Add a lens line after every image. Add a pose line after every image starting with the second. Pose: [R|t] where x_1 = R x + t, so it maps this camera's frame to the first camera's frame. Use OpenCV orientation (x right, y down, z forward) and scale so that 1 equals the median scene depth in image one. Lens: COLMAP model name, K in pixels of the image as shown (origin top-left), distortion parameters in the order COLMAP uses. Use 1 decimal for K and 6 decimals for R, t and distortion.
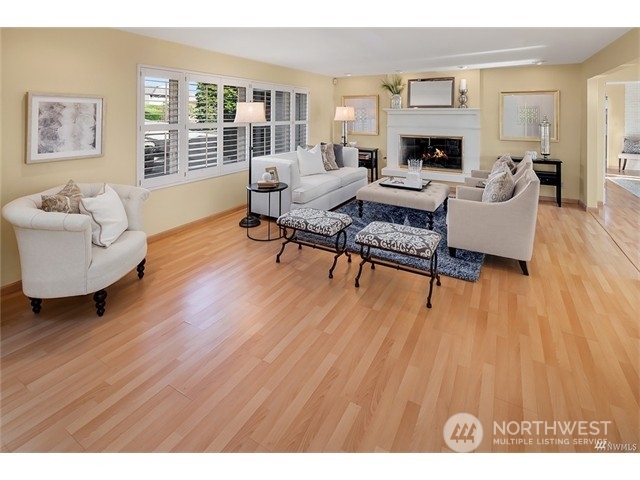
lens RADIAL K [[301.9, 0, 320.0], [0, 301.9, 240.0], [0, 0, 1]] dist [0.000129, 0.000012]
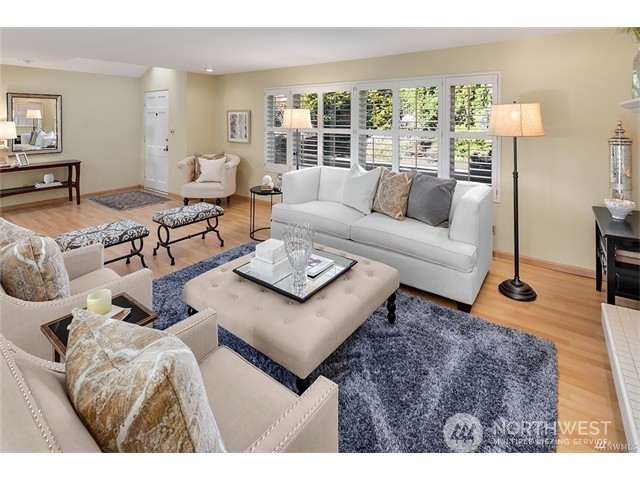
lens RADIAL K [[301.9, 0, 320.0], [0, 301.9, 240.0], [0, 0, 1]] dist [0.000129, 0.000012]
pose [[-0.112826, 0.361641, -0.925465, 0.807203], [-0.388661, 0.841138, 0.376072, -0.461367], [0.914447, 0.402123, 0.045654, 1.116879]]
